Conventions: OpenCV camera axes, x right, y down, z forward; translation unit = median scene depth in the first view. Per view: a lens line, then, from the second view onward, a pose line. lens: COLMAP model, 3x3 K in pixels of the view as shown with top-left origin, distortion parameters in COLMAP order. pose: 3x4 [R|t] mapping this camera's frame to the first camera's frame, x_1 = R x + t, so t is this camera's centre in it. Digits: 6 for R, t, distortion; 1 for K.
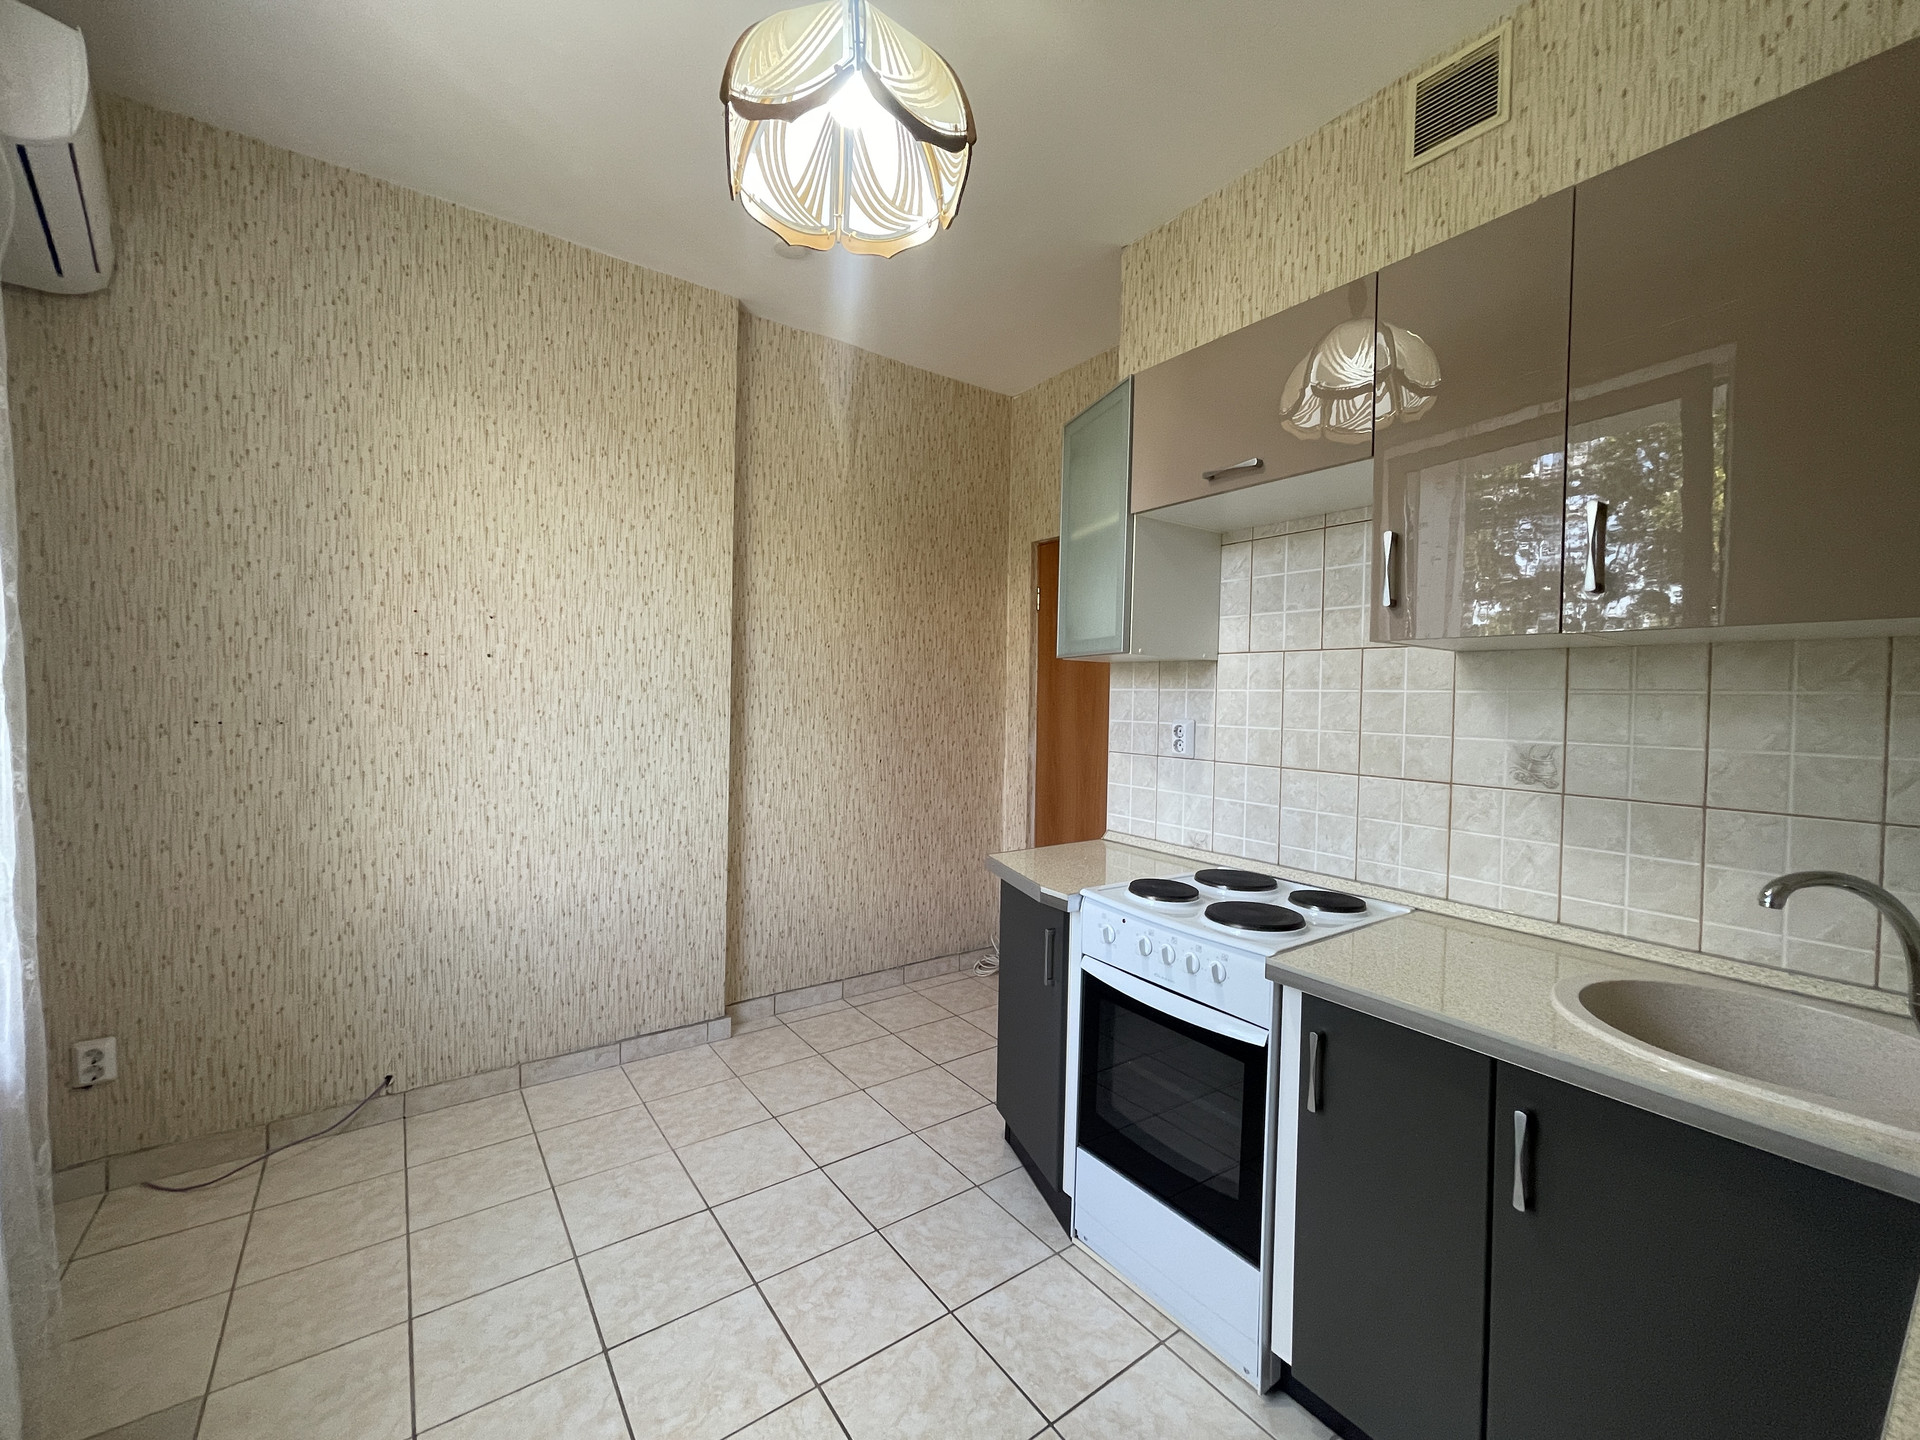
lens RADIAL K [[777.1, 0, 956.4], [0, 777.1, 712.2], [0, 0, 1]] dist [-0.000440, 0.000085]
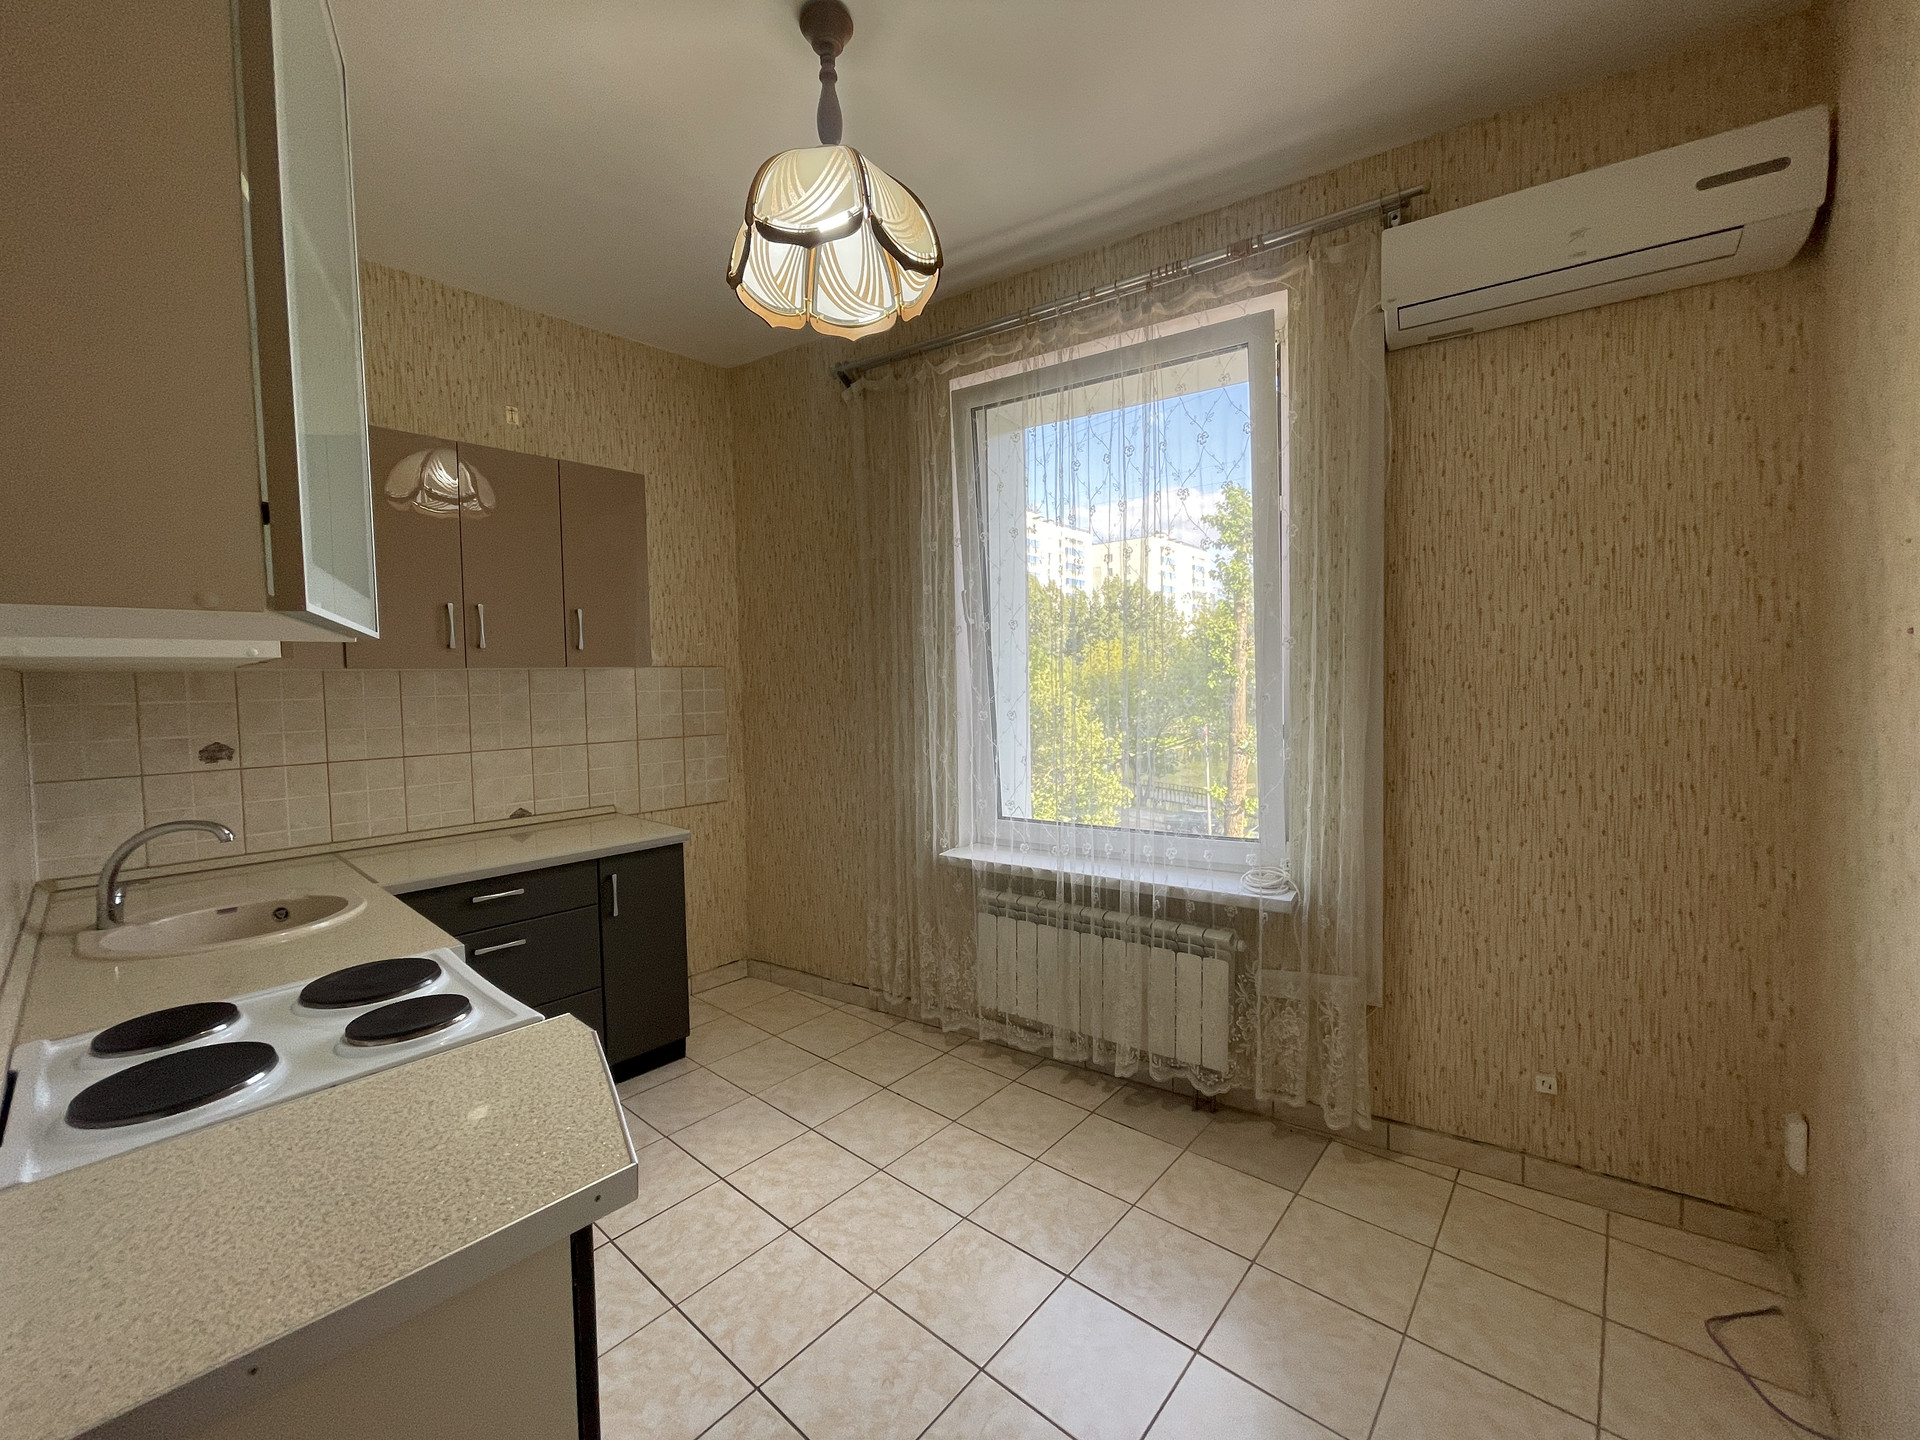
lens RADIAL K [[776.5, 0, 952.2], [0, 776.5, 713.9], [0, 0, 1]] dist [-0.003866, 0.000578]
pose [[-0.977969, 0.008191, -0.208590, -0.040517], [-0.003188, 0.998527, 0.054157, -0.054865], [0.208727, 0.053629, -0.976502, 1.598734]]
